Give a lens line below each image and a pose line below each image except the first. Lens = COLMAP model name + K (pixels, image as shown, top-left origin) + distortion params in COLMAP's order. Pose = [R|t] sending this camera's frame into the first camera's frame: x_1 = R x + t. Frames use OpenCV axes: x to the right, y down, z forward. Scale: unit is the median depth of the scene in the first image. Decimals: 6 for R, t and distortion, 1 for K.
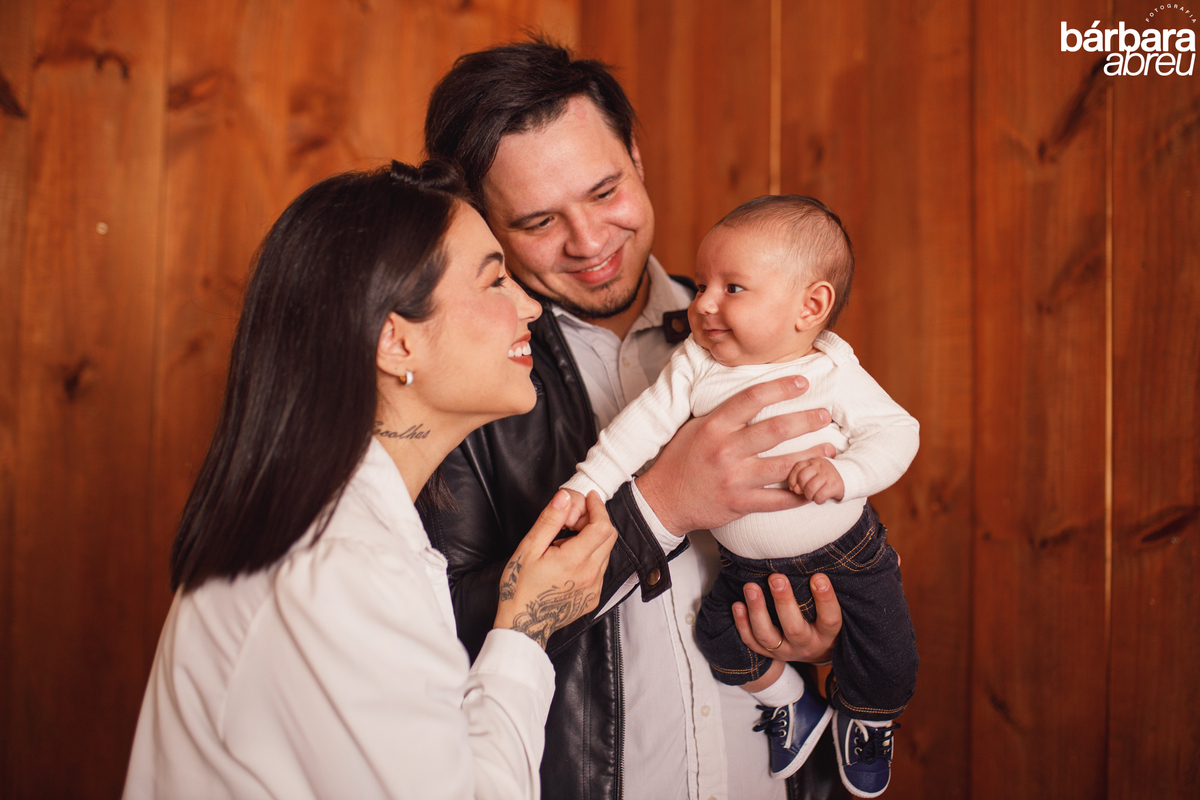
lens RADIAL K [[1286.5, 0, 623.0], [0, 1286.5, 385.6], [0, 0, 1]] dist [-0.021039, 0.022420]
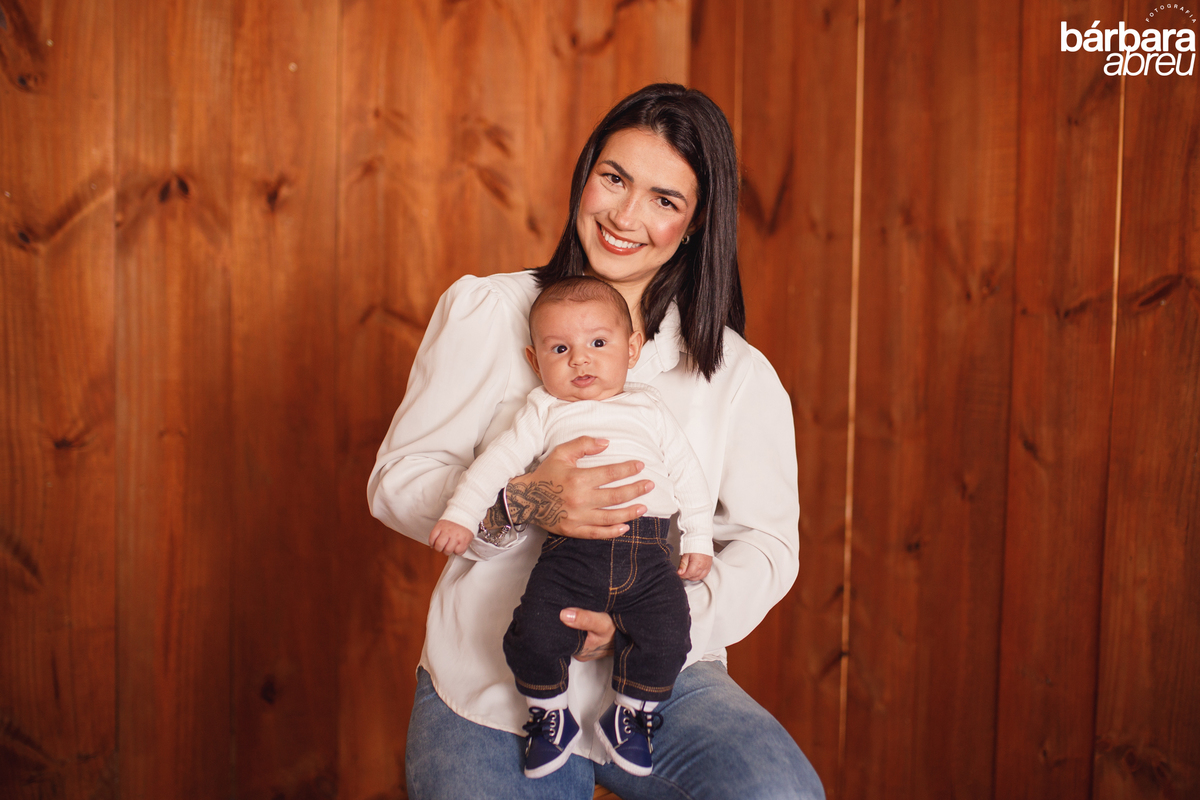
lens RADIAL K [[1360.5, 0, 660.2], [0, 1360.5, 398.9], [0, 0, 1]] dist [-0.027926, 0.022516]
pose [[0.998200, 0.004878, -0.059775, 0.014337], [0.001232, 0.994807, 0.101768, 0.067305], [0.059961, -0.101659, 0.993011, -0.313763]]
